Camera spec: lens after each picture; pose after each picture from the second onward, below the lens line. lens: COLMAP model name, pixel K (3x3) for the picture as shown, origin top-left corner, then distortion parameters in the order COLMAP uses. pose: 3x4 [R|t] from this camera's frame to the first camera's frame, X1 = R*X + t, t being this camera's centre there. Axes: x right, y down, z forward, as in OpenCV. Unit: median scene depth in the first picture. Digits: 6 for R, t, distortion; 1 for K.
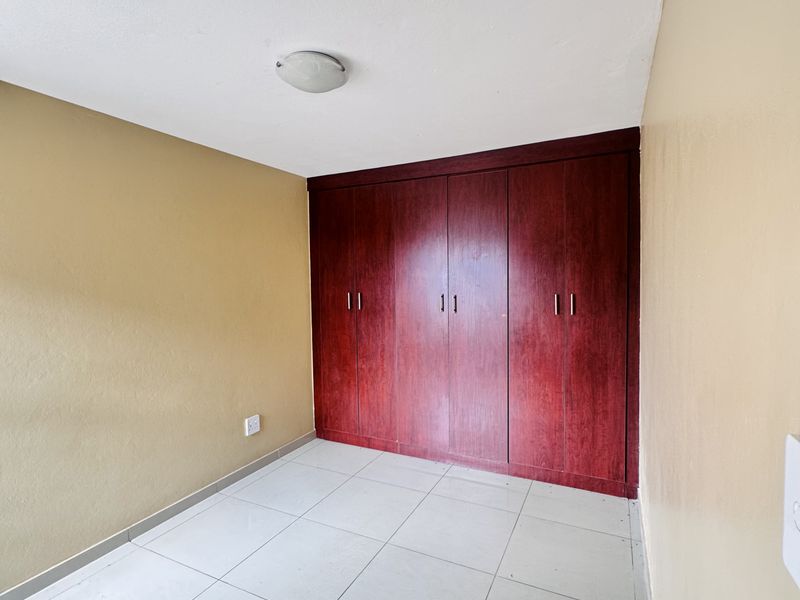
lens RADIAL K [[428.3, 0, 400.0], [0, 428.3, 300.0], [0, 0, 1]] dist [-0.001184, 0.001444]
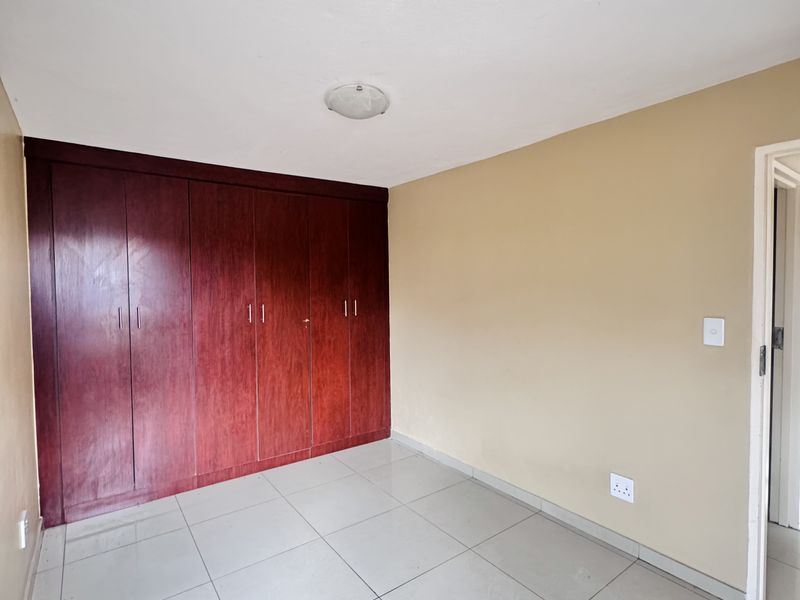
lens RADIAL K [[428.3, 0, 400.0], [0, 428.3, 300.0], [0, 0, 1]] dist [-0.001184, 0.001444]
pose [[0.459295, -0.024732, 0.887940, -0.675270], [0.048669, 0.998811, 0.002645, -0.009990], [-0.886950, 0.042000, 0.459952, 0.243129]]
